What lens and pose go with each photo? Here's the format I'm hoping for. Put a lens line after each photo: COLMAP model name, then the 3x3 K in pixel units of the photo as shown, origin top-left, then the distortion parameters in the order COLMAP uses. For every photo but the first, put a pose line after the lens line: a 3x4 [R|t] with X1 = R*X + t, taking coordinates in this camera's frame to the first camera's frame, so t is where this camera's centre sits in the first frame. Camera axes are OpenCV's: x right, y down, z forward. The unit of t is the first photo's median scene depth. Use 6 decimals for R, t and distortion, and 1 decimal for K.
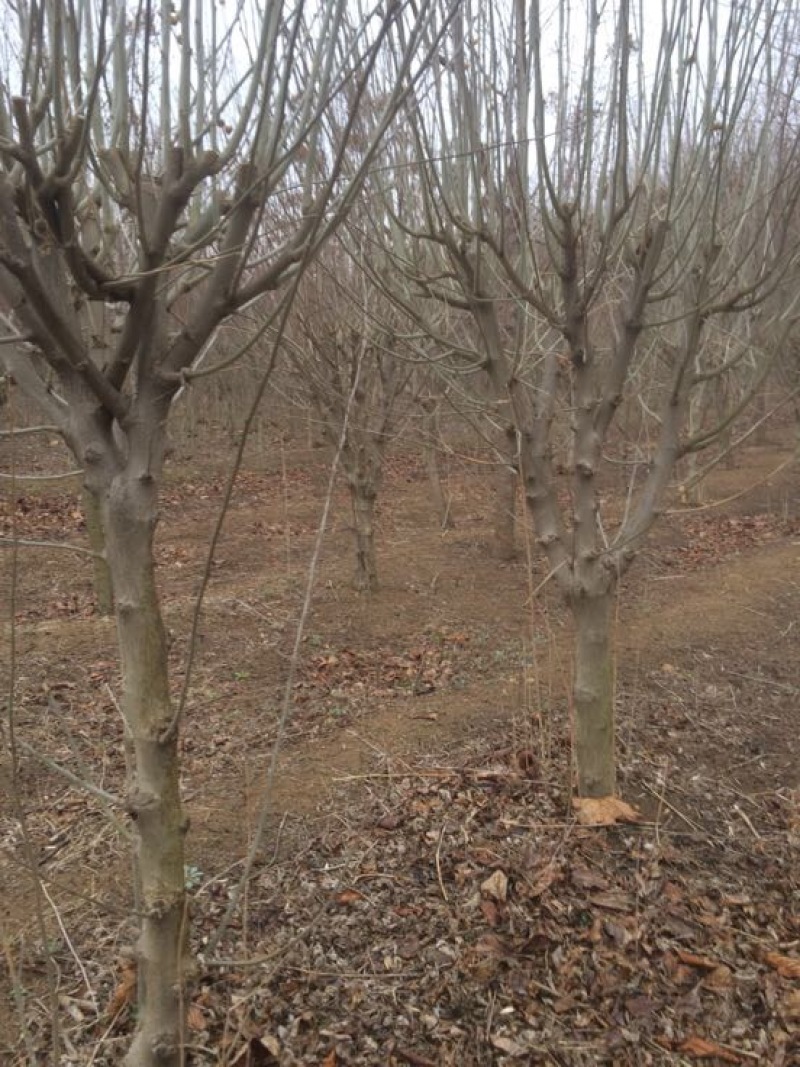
lens RADIAL K [[907.0, 0, 400.0], [0, 907.0, 533.5], [0, 0, 1]] dist [0.090596, -0.104756]
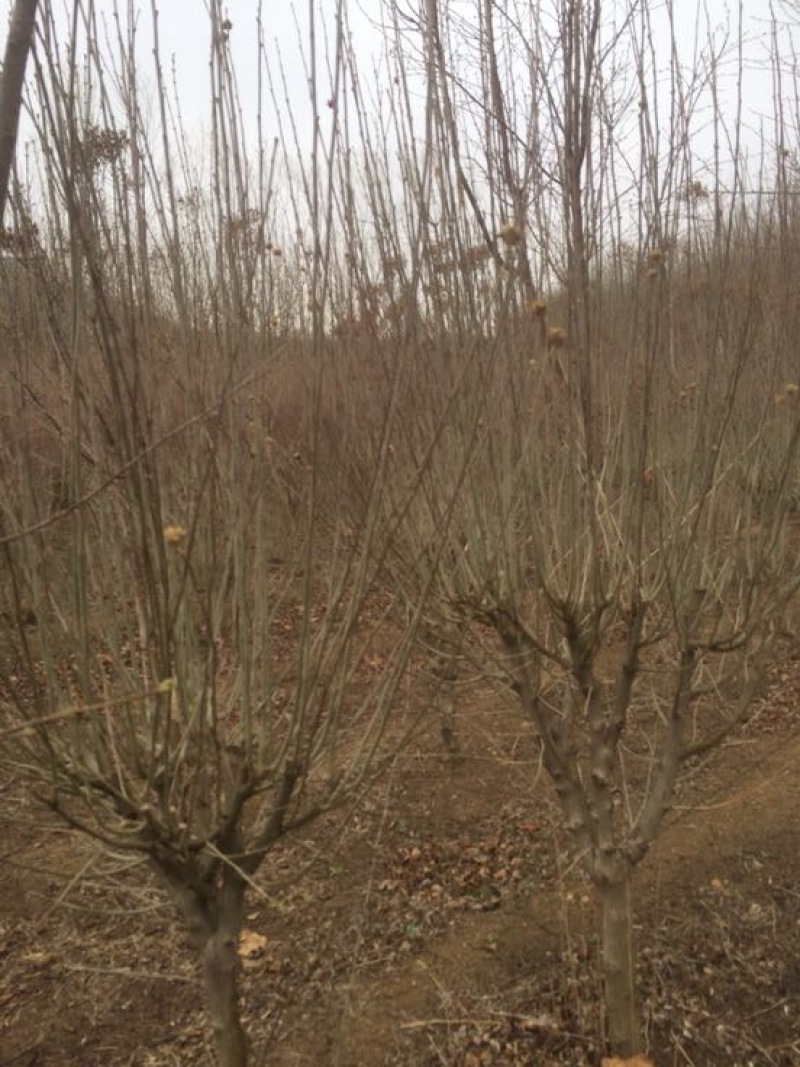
lens RADIAL K [[907.0, 0, 400.0], [0, 907.0, 533.5], [0, 0, 1]] dist [0.090596, -0.104756]
pose [[0.991351, -0.031329, -0.127446, 0.089086], [0.025578, 0.998590, -0.046519, -0.284987], [0.128724, 0.042857, 0.990754, -0.198896]]
